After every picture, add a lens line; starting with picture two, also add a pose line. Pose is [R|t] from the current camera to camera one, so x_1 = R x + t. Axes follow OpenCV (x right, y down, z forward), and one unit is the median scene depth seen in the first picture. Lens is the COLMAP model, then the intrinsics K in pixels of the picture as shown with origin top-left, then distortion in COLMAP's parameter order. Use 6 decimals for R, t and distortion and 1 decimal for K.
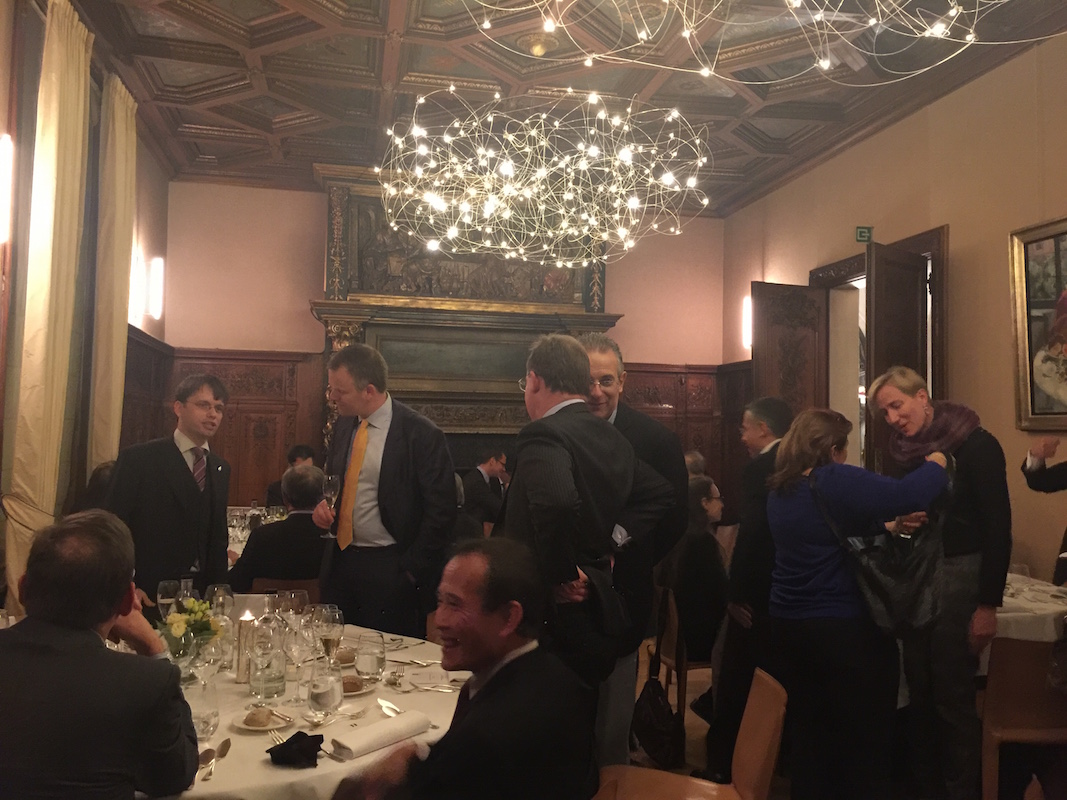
lens RADIAL K [[924.9, 0, 532.1], [0, 924.9, 404.1], [0, 0, 1]] dist [0.064733, -0.084982]
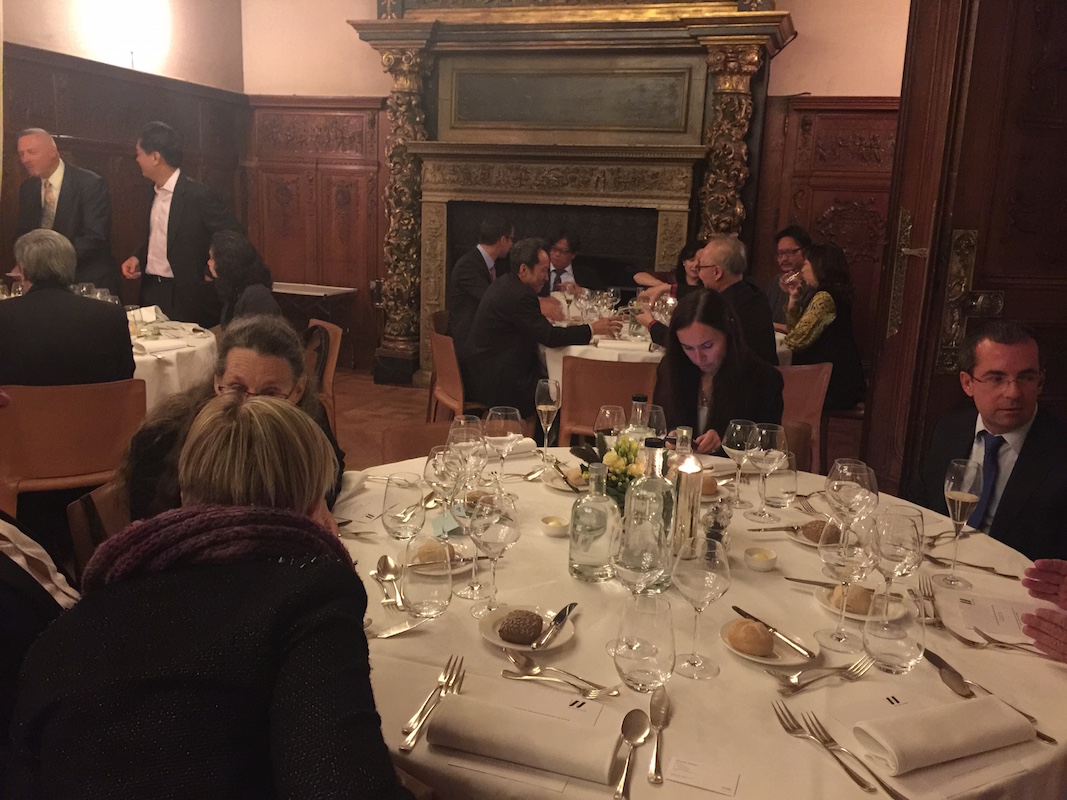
lens RADIAL K [[924.9, 0, 528.4], [0, 924.9, 405.5], [0, 0, 1]] dist [0.064733, -0.084982]
pose [[0.864383, 0.123002, -0.487558, 0.289921], [-0.010347, 0.973765, 0.227320, 0.019607], [0.502728, -0.191447, 0.842979, 0.340870]]
